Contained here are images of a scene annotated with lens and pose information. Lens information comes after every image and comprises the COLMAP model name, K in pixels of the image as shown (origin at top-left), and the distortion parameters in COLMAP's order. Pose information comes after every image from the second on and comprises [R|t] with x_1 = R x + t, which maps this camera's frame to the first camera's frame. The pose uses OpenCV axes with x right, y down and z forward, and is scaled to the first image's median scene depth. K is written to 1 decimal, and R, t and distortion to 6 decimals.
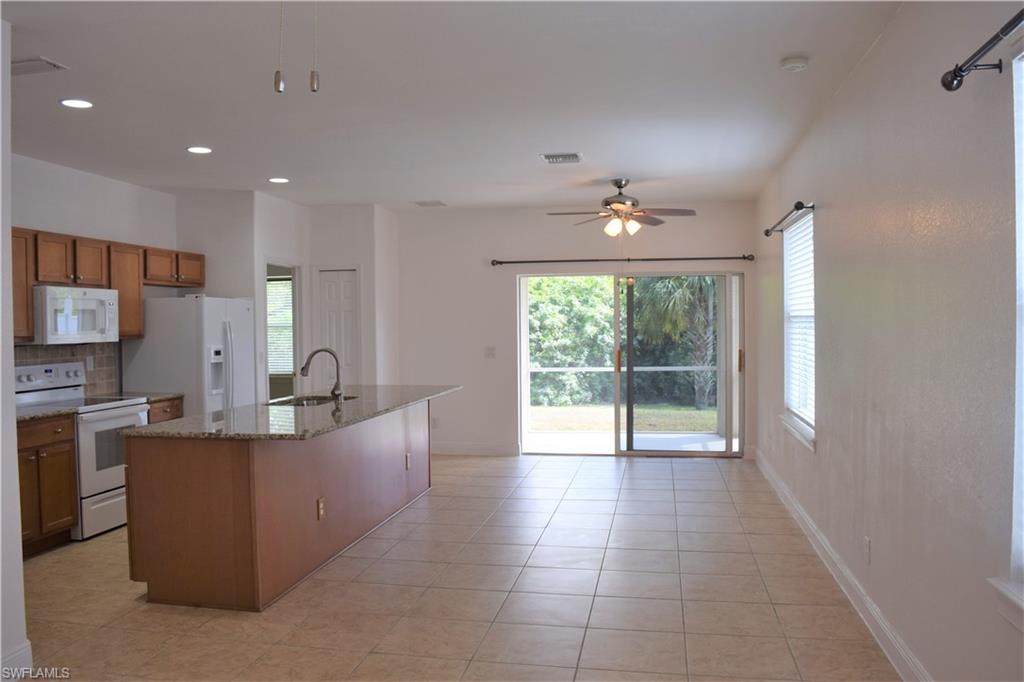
lens RADIAL K [[798.9, 0, 501.0], [0, 798.9, 347.0], [0, 0, 1]] dist [-0.087136, 0.010349]
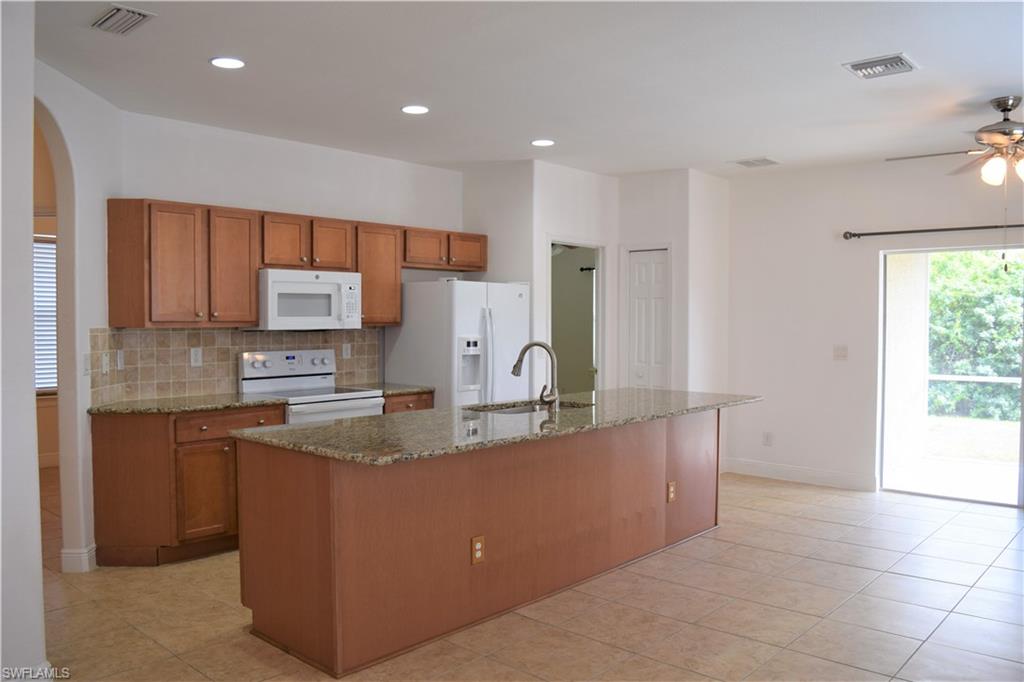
lens RADIAL K [[798.9, 0, 506.9], [0, 798.9, 344.4], [0, 0, 1]] dist [-0.087136, 0.010349]
pose [[0.854475, 0.027956, -0.518739, 0.146298], [-0.024838, 0.999608, 0.012957, -0.004724], [0.518898, 0.001813, 0.854834, 0.269287]]
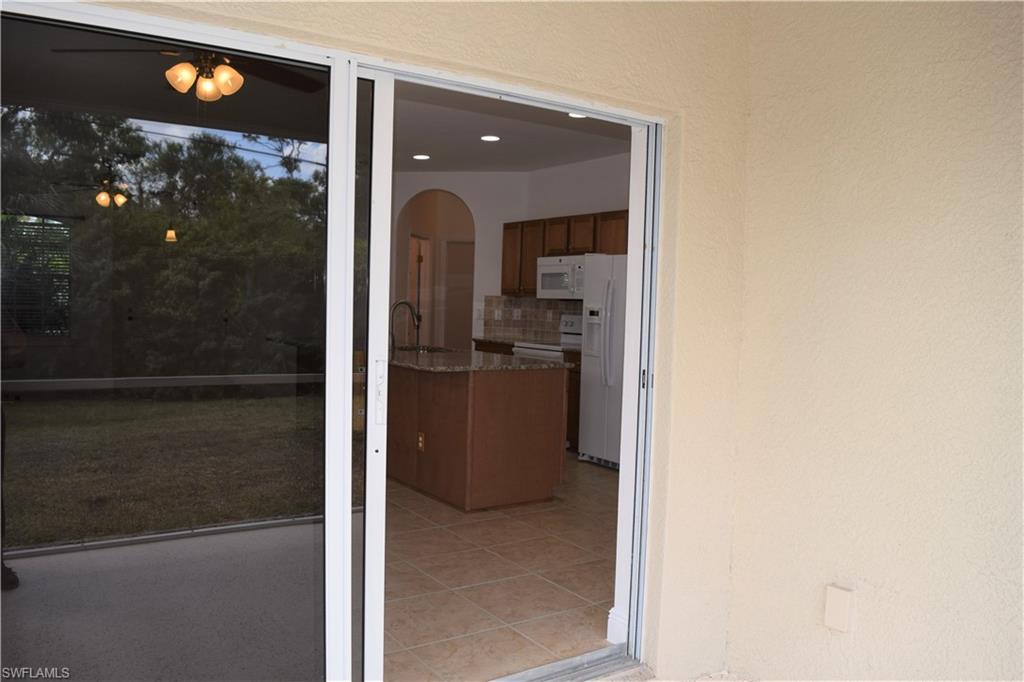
lens RADIAL K [[798.9, 0, 503.8], [0, 798.9, 339.4], [0, 0, 1]] dist [-0.087136, 0.010349]
pose [[-0.706840, 0.023545, -0.706981, 0.424769], [-0.041613, 0.996331, 0.074787, -0.029969], [0.706148, 0.082282, -0.703267, 1.692279]]
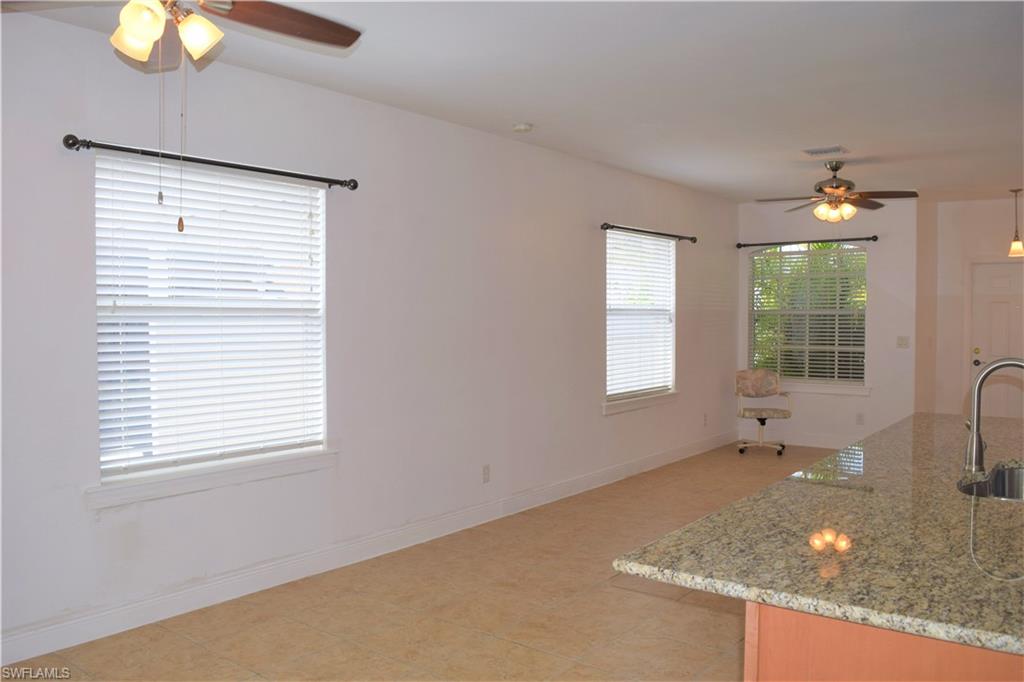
lens RADIAL K [[798.9, 0, 513.4], [0, 798.9, 340.8], [0, 0, 1]] dist [-0.087136, 0.010349]
pose [[-0.891985, -0.003481, 0.452051, -0.149663], [0.023337, 0.998282, 0.053736, -0.036787], [-0.451462, 0.058481, -0.890372, 1.375135]]
